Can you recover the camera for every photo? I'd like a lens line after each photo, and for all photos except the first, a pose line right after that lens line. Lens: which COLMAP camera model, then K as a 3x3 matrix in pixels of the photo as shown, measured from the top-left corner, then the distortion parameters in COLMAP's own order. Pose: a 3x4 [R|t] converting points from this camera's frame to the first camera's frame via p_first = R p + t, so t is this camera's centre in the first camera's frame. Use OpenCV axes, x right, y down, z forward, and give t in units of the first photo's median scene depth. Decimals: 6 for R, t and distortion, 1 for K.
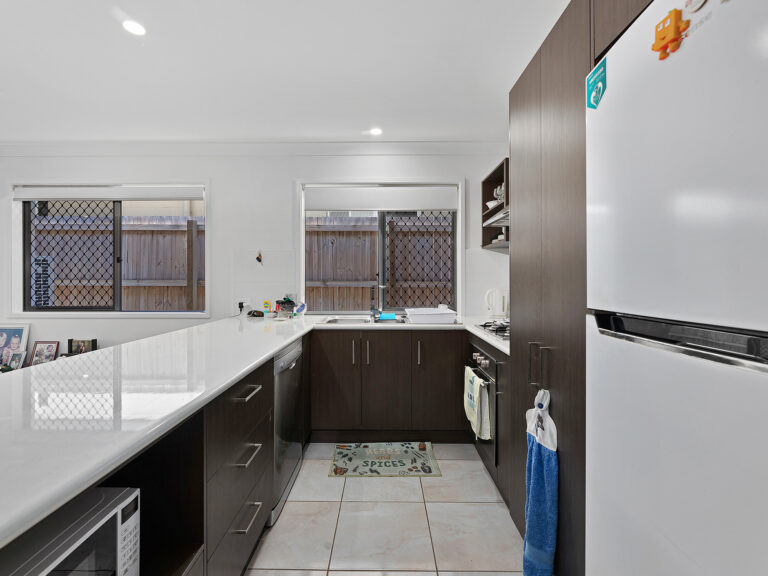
lens RADIAL K [[351.9, 0, 381.0], [0, 351.9, 280.2], [0, 0, 1]] dist [0.000748, -0.000124]
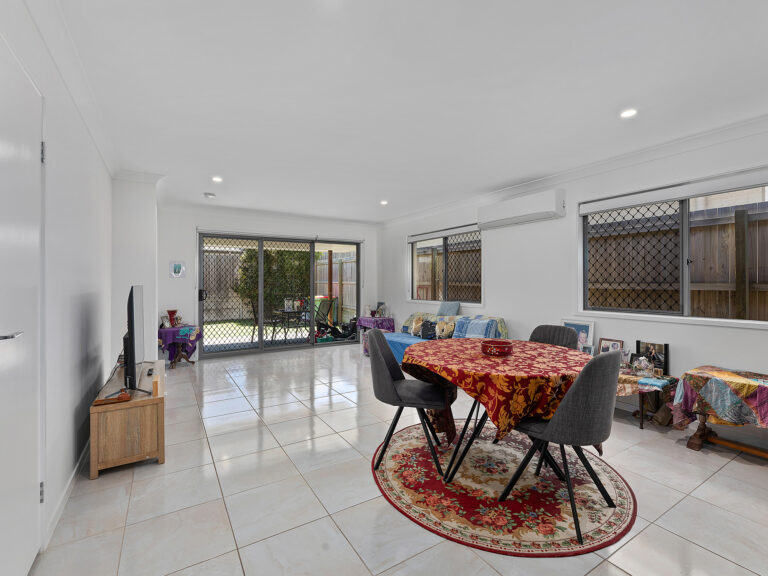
lens RADIAL K [[351.9, 0, 381.0], [0, 351.9, 280.2], [0, 0, 1]] dist [0.000748, -0.000124]
pose [[0.533687, -0.010327, -0.845619, -0.387030], [0.000816, 0.999931, -0.011697, 0.001227], [0.845682, 0.005552, 0.533659, -0.188135]]
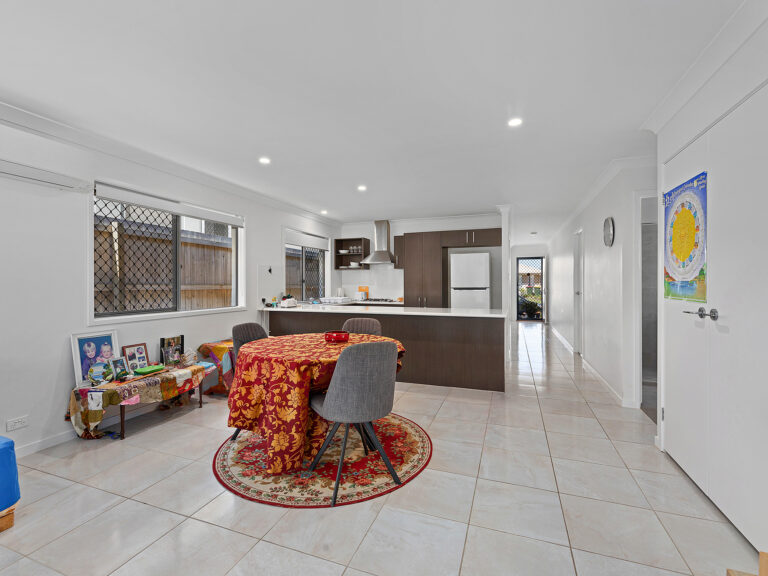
lens RADIAL K [[351.9, 0, 381.0], [0, 351.9, 280.2], [0, 0, 1]] dist [0.000748, -0.000124]
pose [[0.338995, 0.009547, 0.940740, -1.605518], [0.003577, 0.999928, -0.011437, 0.001894], [-0.940781, 0.007242, 0.338936, -0.012831]]
